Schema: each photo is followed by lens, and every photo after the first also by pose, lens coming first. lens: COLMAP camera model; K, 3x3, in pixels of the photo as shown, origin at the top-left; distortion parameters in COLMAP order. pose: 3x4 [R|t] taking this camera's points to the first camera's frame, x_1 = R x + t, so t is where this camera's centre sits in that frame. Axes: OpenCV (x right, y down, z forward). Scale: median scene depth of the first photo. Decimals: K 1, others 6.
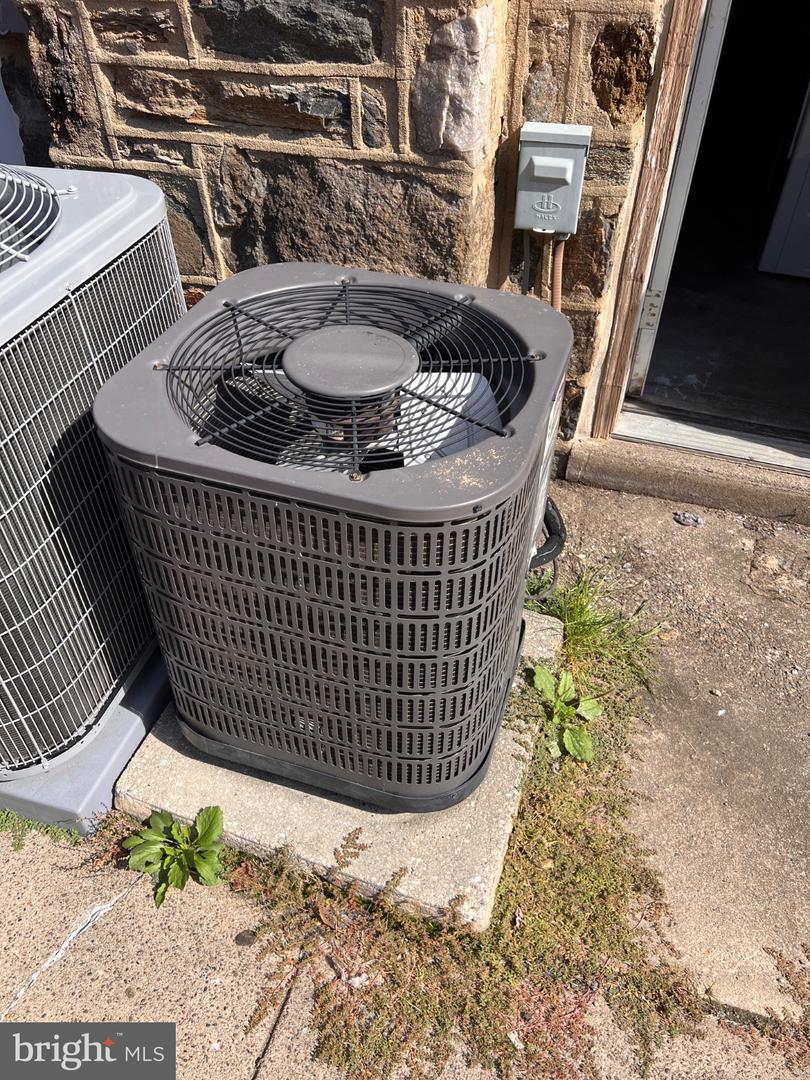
lens RADIAL K [[808.9, 0, 404.0], [0, 808.9, 540.9], [0, 0, 1]] dist [0.059152, -0.063400]
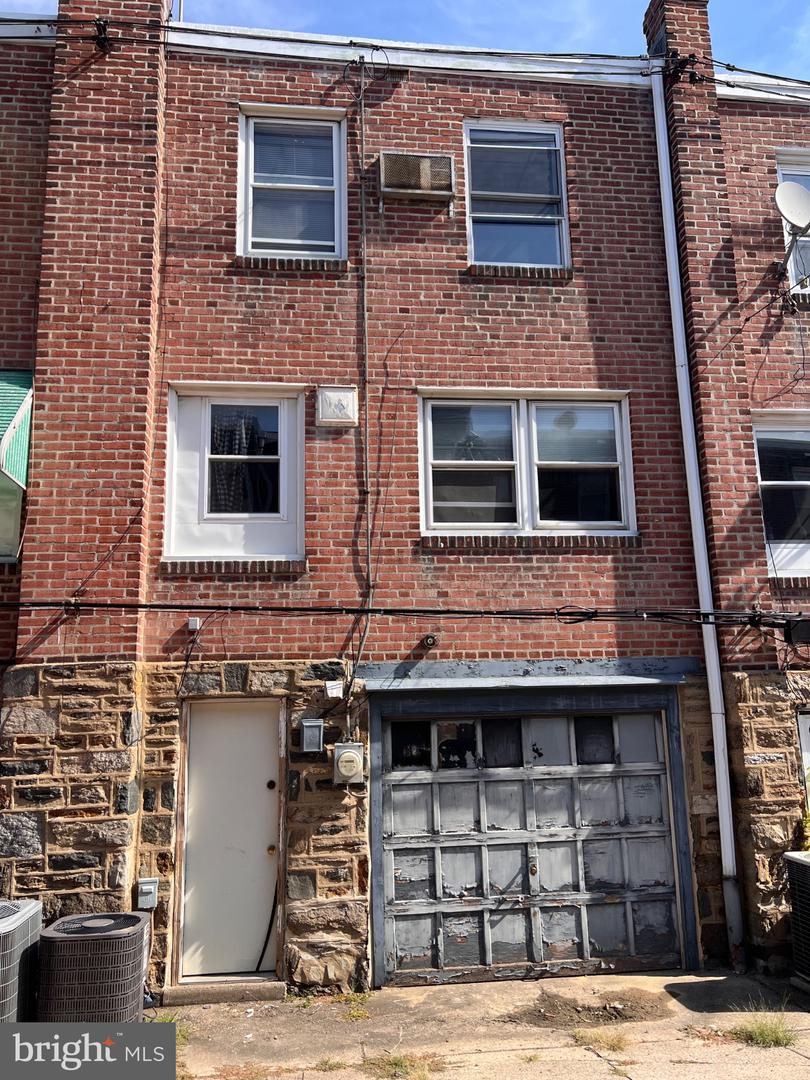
lens RADIAL K [[808.9, 0, 406.9], [0, 808.9, 540.8], [0, 0, 1]] dist [0.059152, -0.063400]
pose [[0.918628, 0.058156, 0.390819, -0.283735], [0.282013, 0.596284, -0.751608, 1.741207], [-0.276750, 0.800664, 0.531363, -2.587015]]
